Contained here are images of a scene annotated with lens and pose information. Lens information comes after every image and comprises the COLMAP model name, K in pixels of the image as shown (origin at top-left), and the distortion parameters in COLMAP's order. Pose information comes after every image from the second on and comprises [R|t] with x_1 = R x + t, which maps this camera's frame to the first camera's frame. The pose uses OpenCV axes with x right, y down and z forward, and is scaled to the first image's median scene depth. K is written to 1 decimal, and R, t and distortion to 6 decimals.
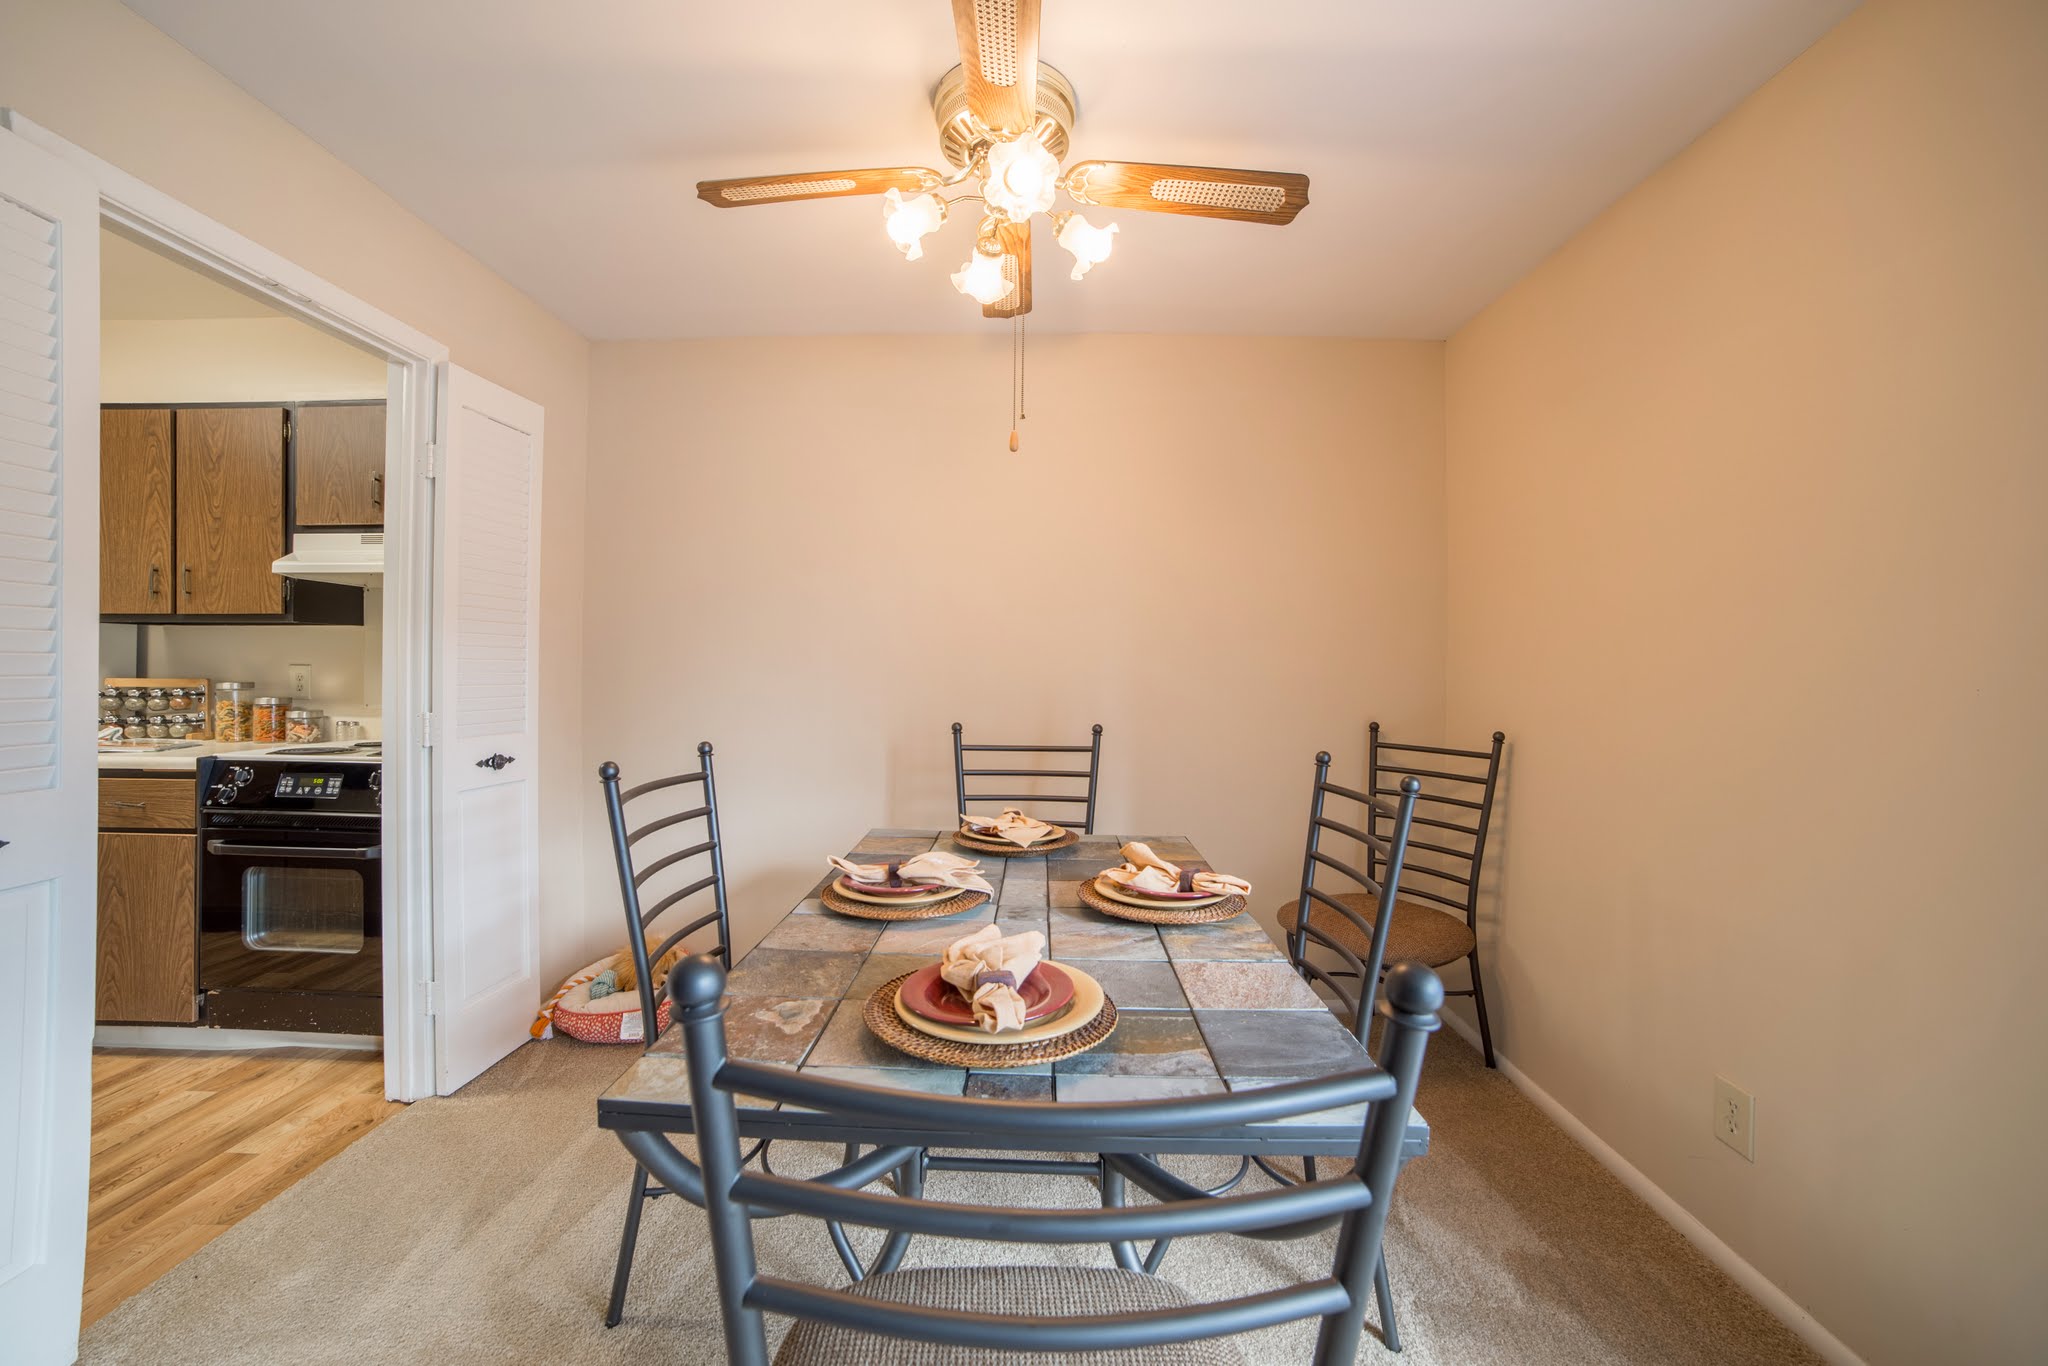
lens RADIAL K [[829.2, 0, 999.5], [0, 829.2, 665.0], [0, 0, 1]] dist [-0.093392, 0.040942]
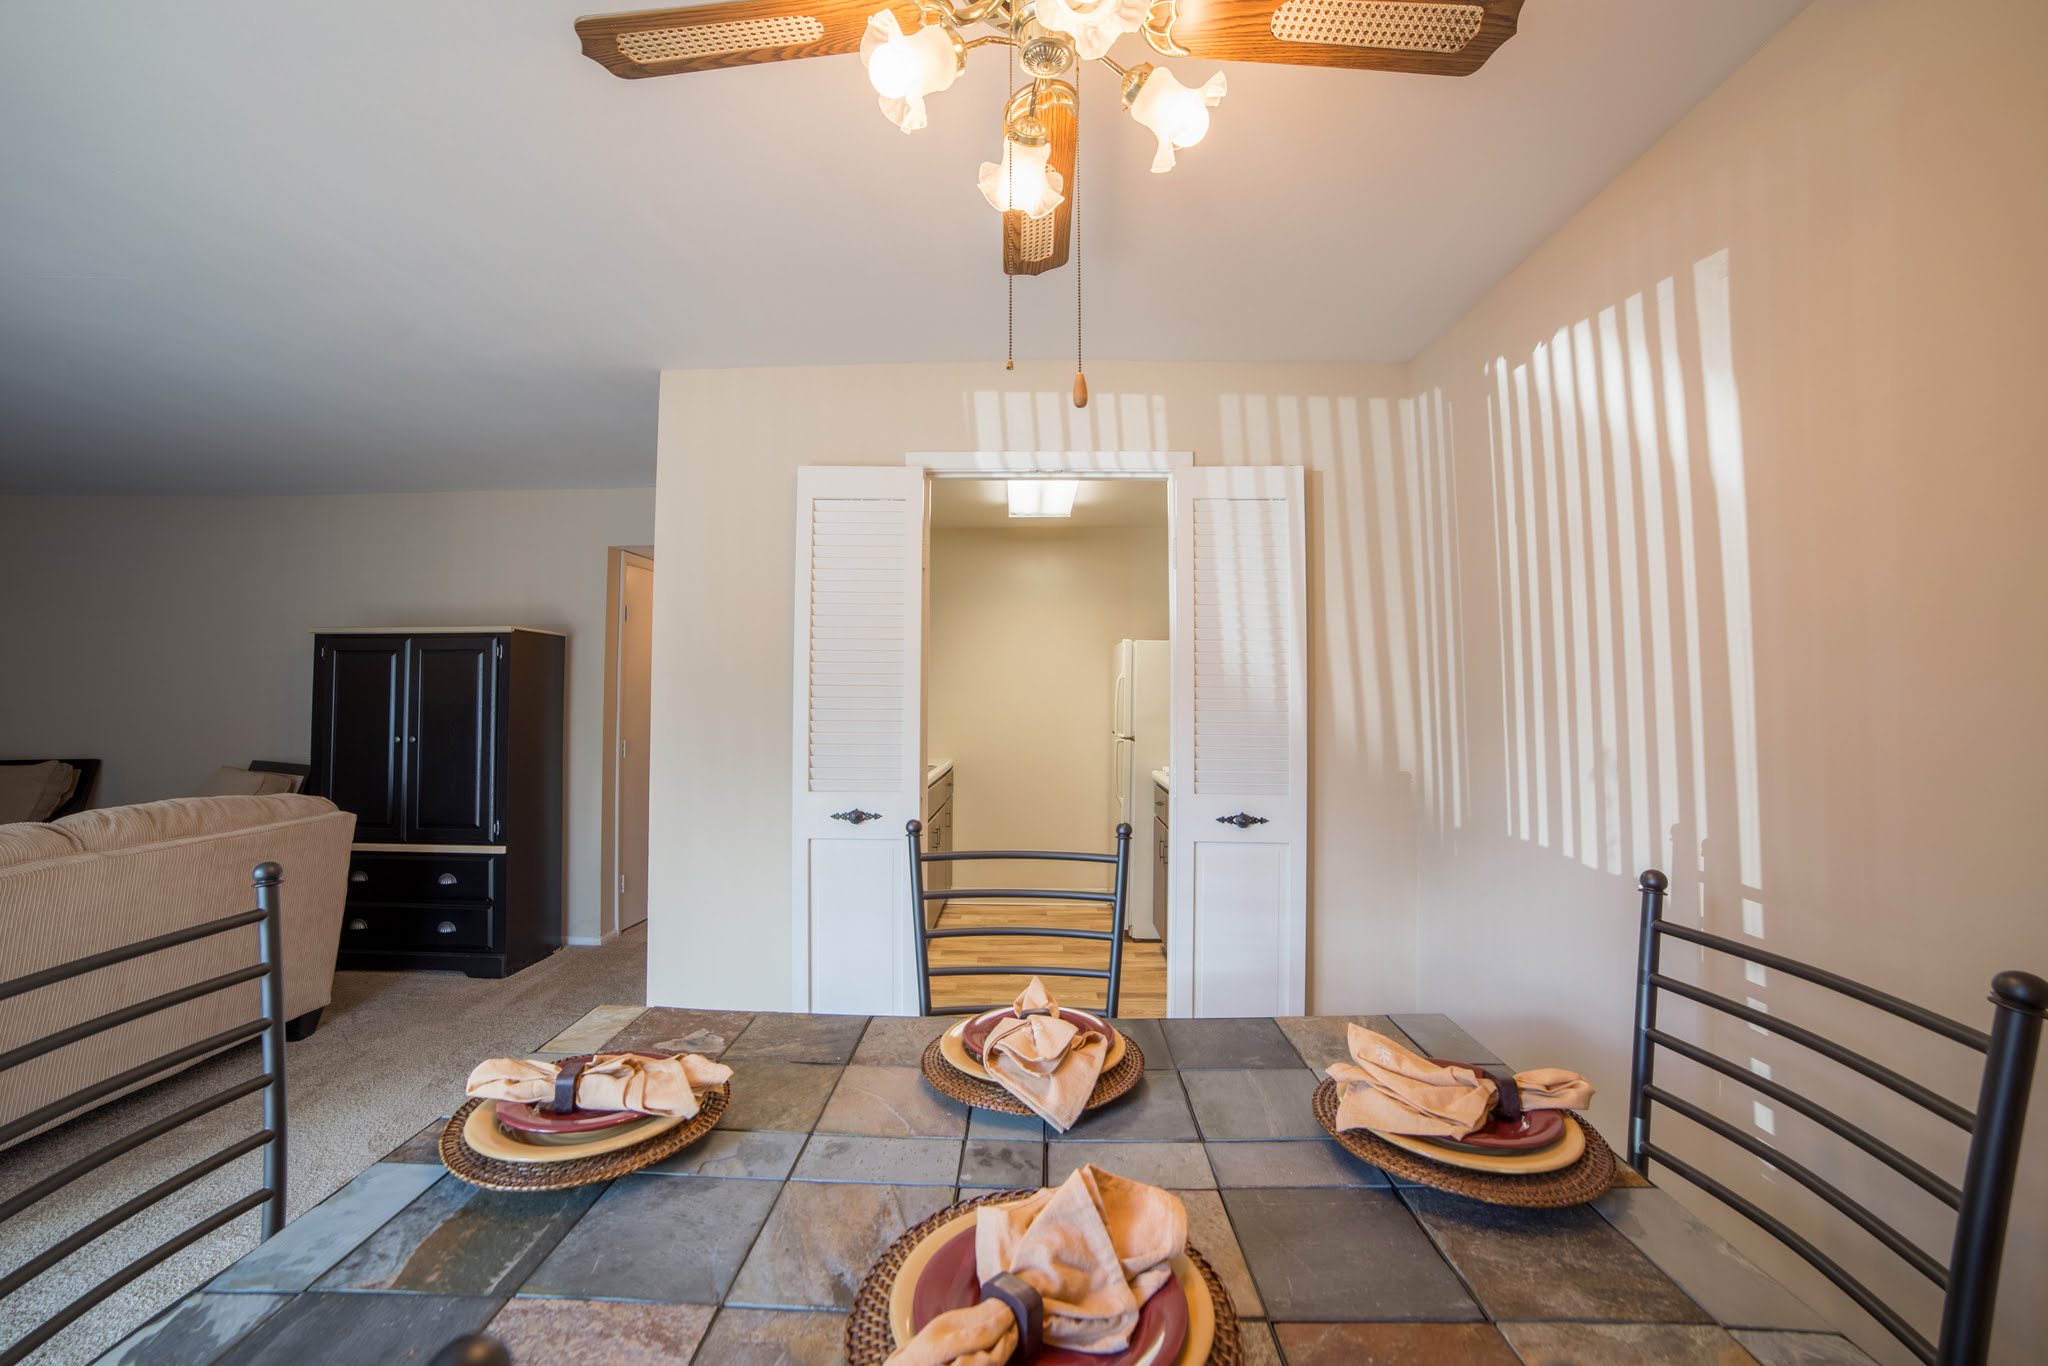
lens RADIAL K [[816.3, 0, 1000.8], [0, 816.3, 678.3], [0, 0, 1]] dist [-0.083941, 0.044454]
pose [[0.009000, -0.035054, -0.999345, 0.405019], [-0.001007, 0.999385, -0.035065, -0.025815], [0.999959, 0.001322, 0.008959, 0.628480]]
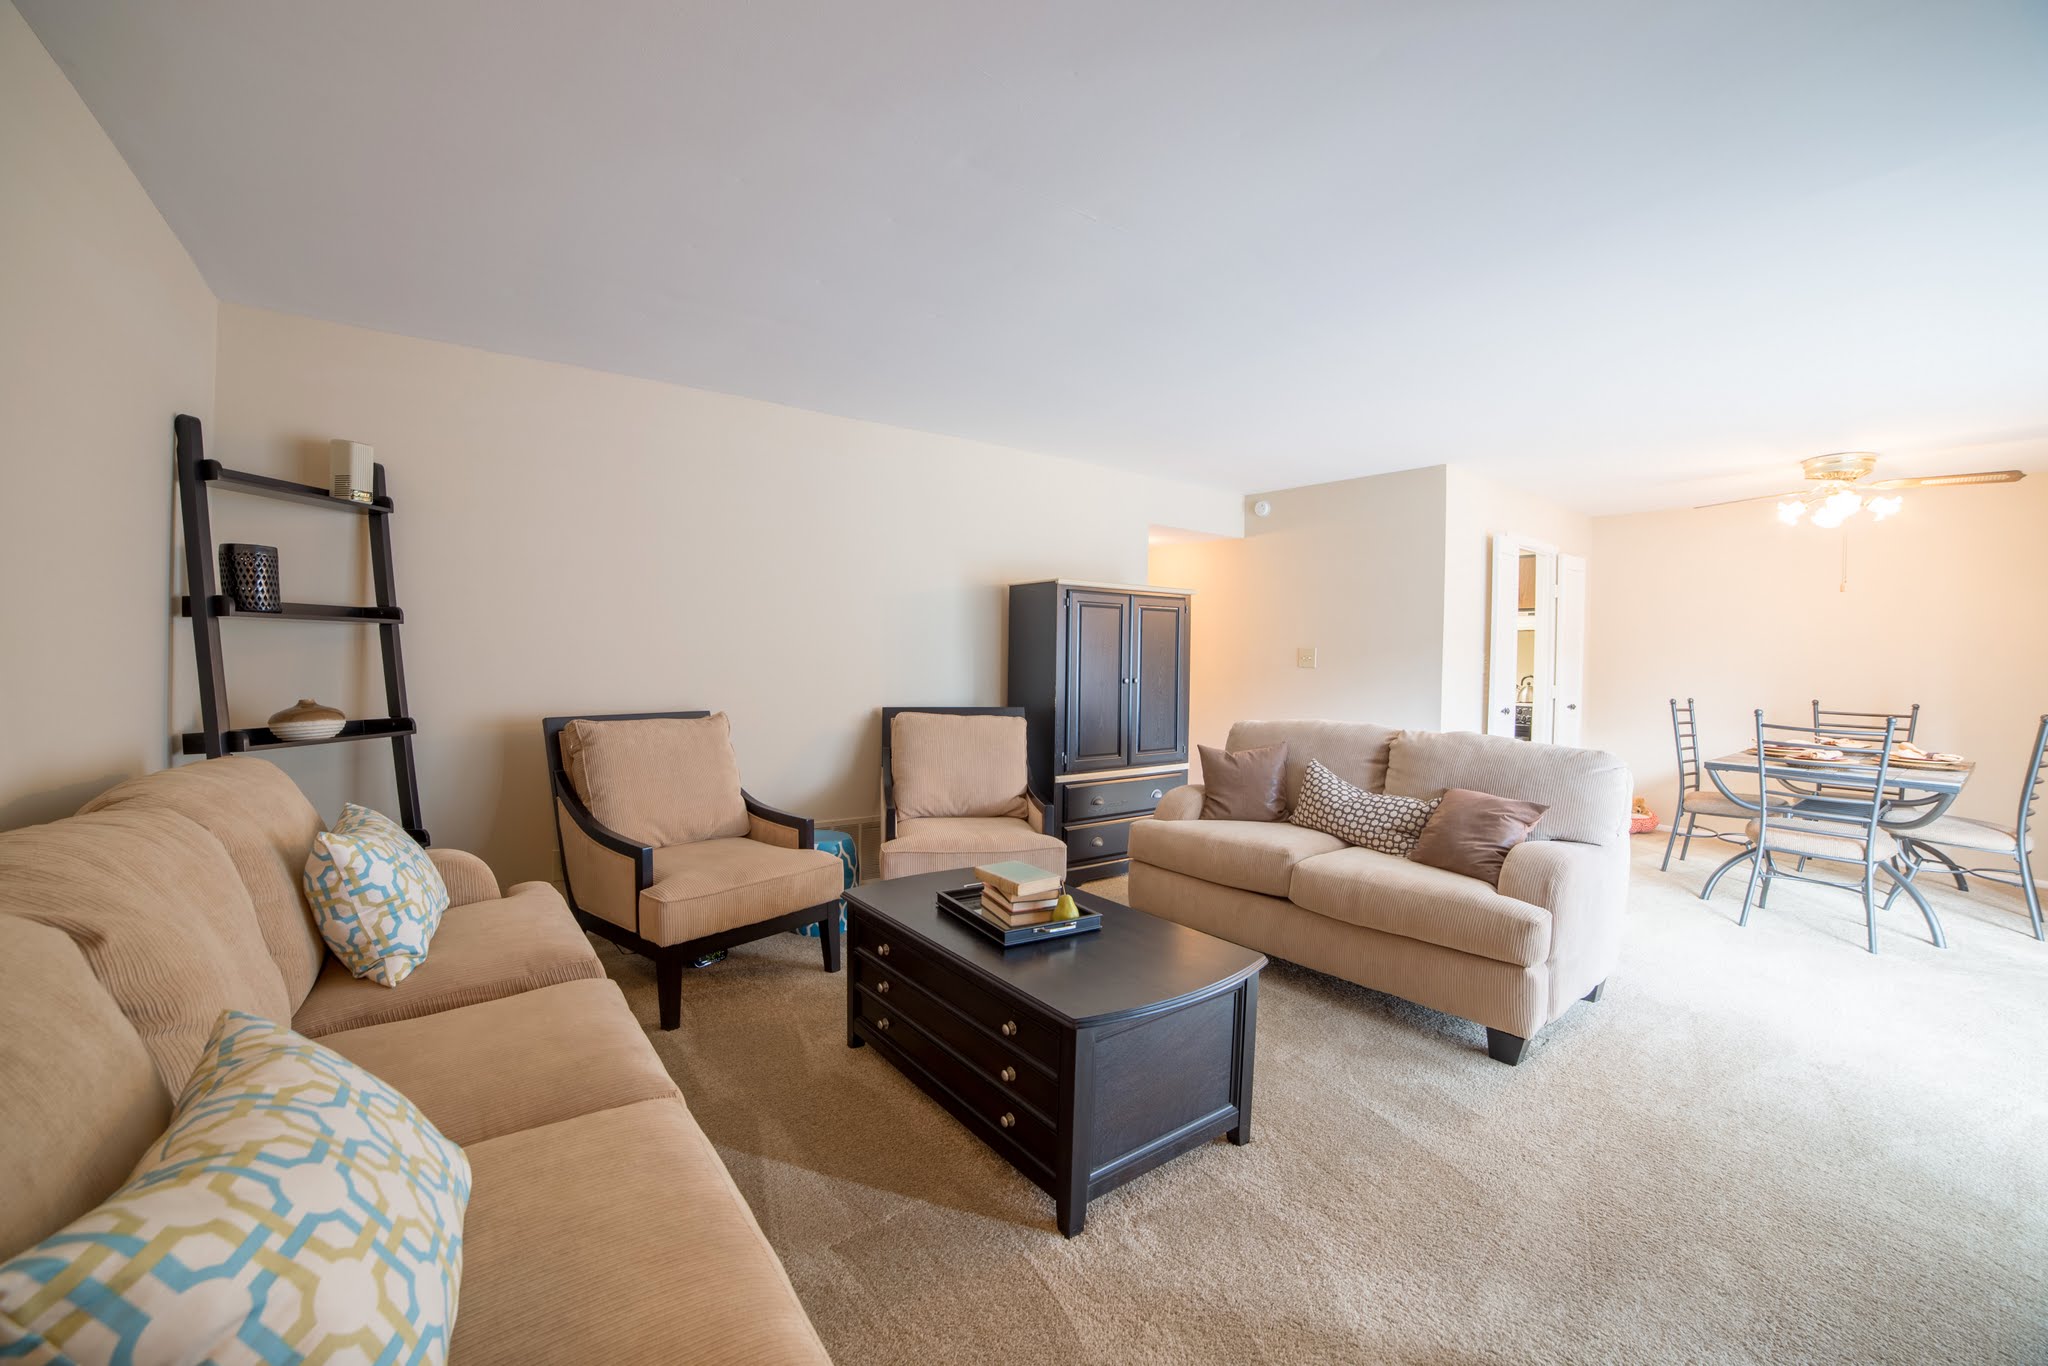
lens RADIAL K [[834.8, 0, 1033.8], [0, 834.8, 669.4], [0, 0, 1]] dist [-0.101574, 0.042783]
pose [[0.649419, 0.019094, -0.760191, 0.172445], [-0.011974, 0.999818, 0.014883, -0.011974], [0.760337, -0.000563, 0.649529, -1.768351]]
